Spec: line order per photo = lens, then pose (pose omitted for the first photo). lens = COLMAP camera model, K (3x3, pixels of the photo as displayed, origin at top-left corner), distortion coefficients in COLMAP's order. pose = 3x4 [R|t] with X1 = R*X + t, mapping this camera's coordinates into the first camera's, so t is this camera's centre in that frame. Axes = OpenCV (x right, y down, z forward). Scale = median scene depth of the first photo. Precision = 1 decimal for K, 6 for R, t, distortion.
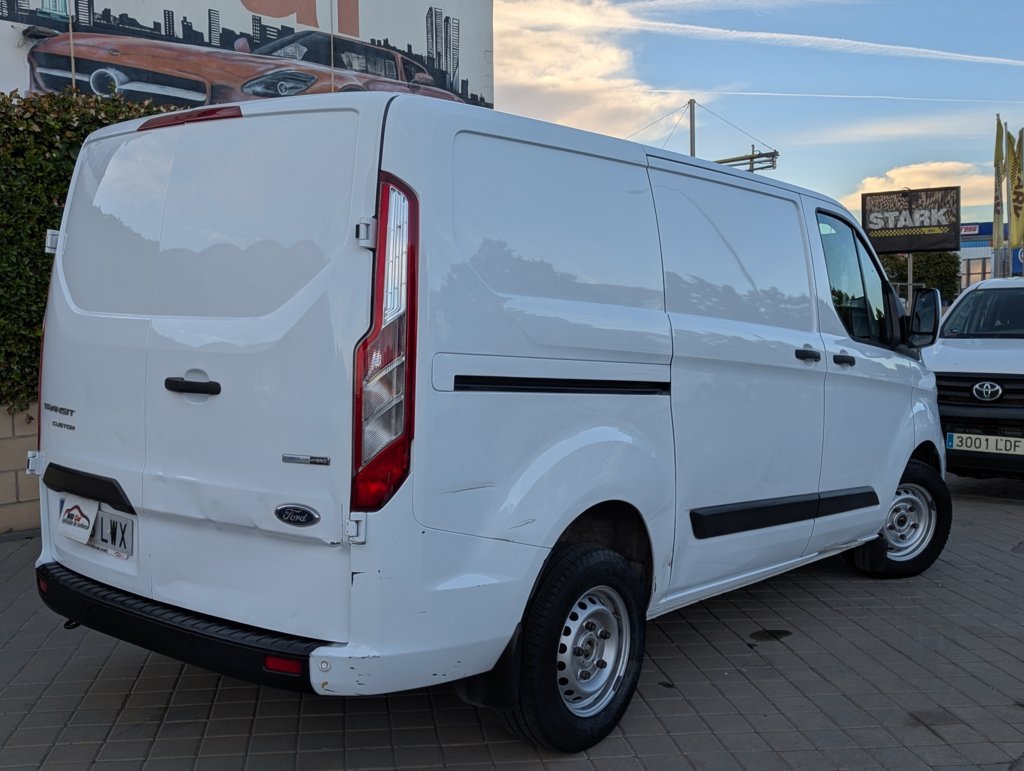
lens RADIAL K [[1108.3, 0, 501.1], [0, 1108.3, 385.7], [0, 0, 1]] dist [0.013648, -0.009319]
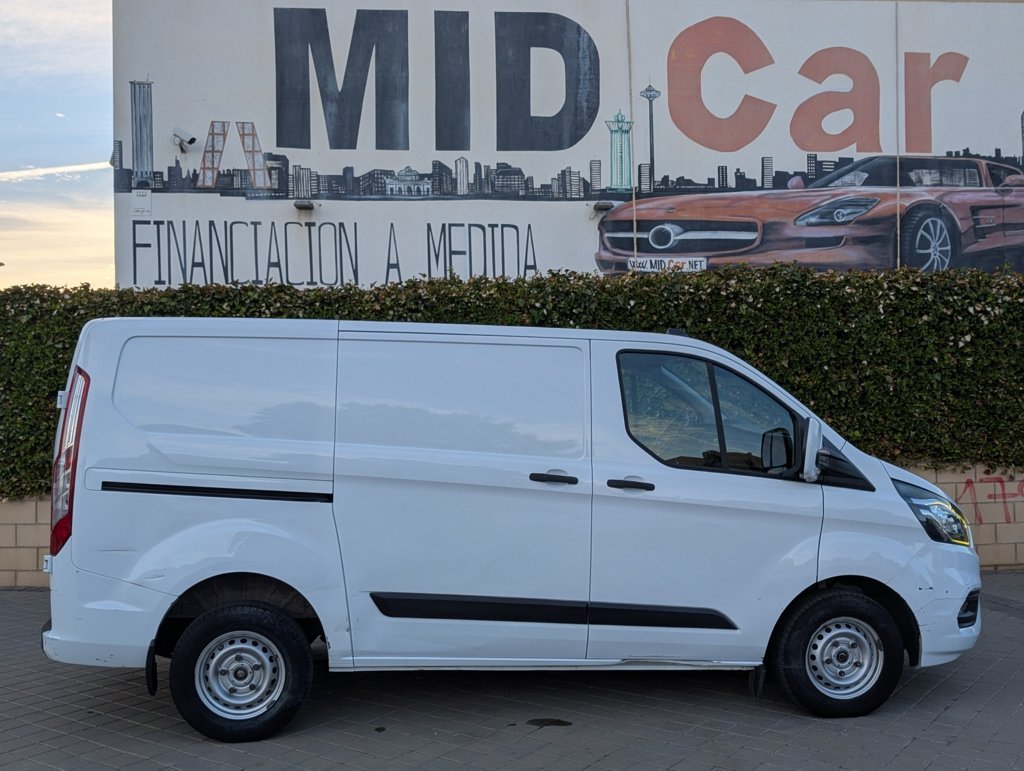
lens RADIAL K [[1112.2, 0, 512.0], [0, 1112.2, 385.5], [0, 0, 1]] dist [0.010614, -0.129843]
pose [[0.722085, -0.028953, -0.691198, 0.331176], [-0.038408, 0.995905, -0.081841, -0.008398], [0.690737, 0.085644, 0.718016, 0.040524]]
